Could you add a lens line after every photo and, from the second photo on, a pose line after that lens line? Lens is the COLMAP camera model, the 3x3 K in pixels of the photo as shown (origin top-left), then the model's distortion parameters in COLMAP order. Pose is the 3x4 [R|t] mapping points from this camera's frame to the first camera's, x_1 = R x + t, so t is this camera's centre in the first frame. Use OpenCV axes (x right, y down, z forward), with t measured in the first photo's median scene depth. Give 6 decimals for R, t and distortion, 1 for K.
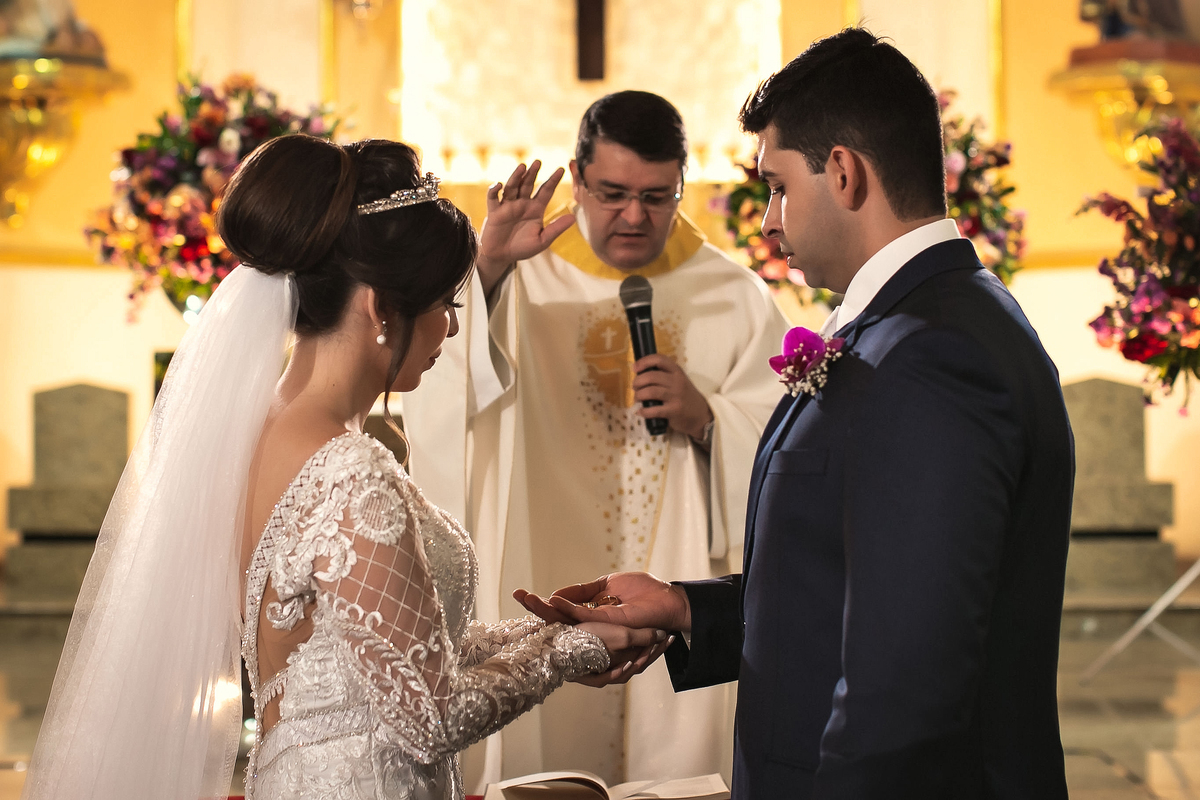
lens RADIAL K [[2490.5, 0, 547.3], [0, 2490.5, 399.8], [0, 0, 1]] dist [-0.013421, -0.055632]
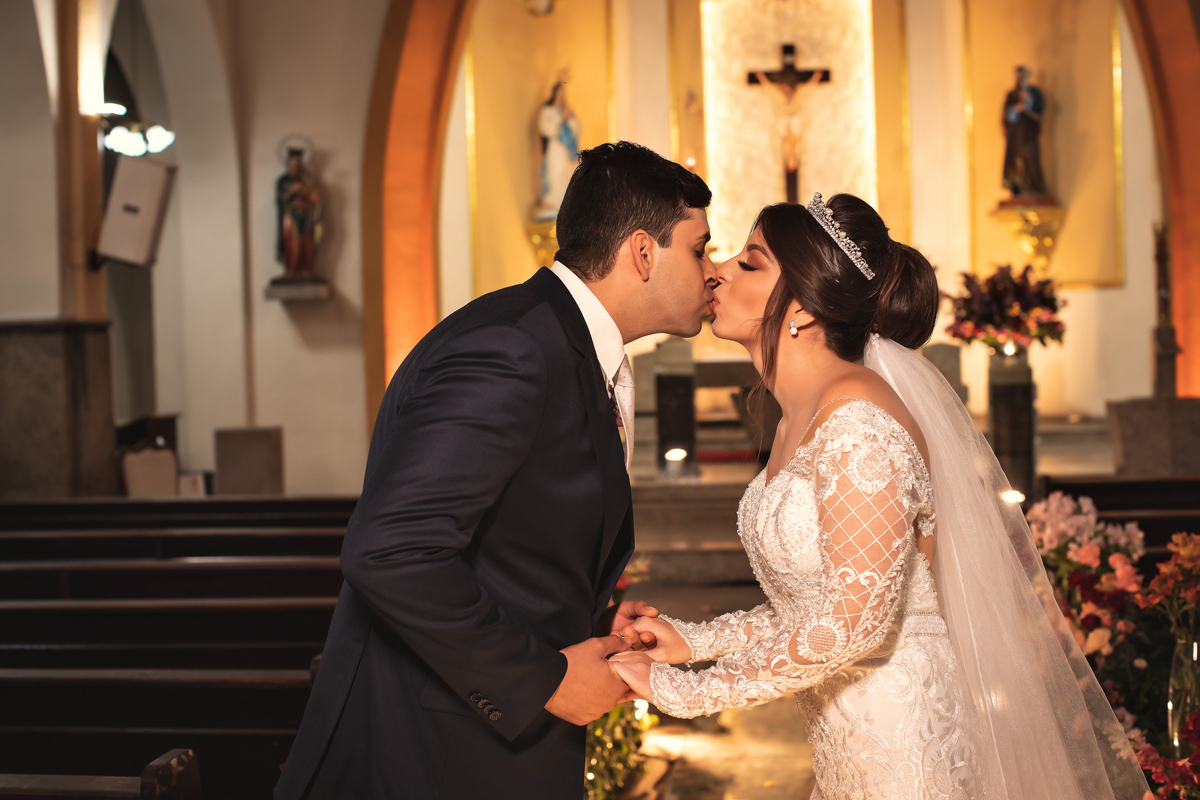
lens RADIAL K [[1751.4, 0, 600.0], [0, 1751.4, 400.0], [0, 0, 1]] dist [-0.120244, 0.091199]
pose [[0.995934, -0.021715, -0.087433, -0.039542], [0.023922, 0.999419, 0.024264, -0.003085], [0.086855, -0.026257, 0.995875, -1.101016]]
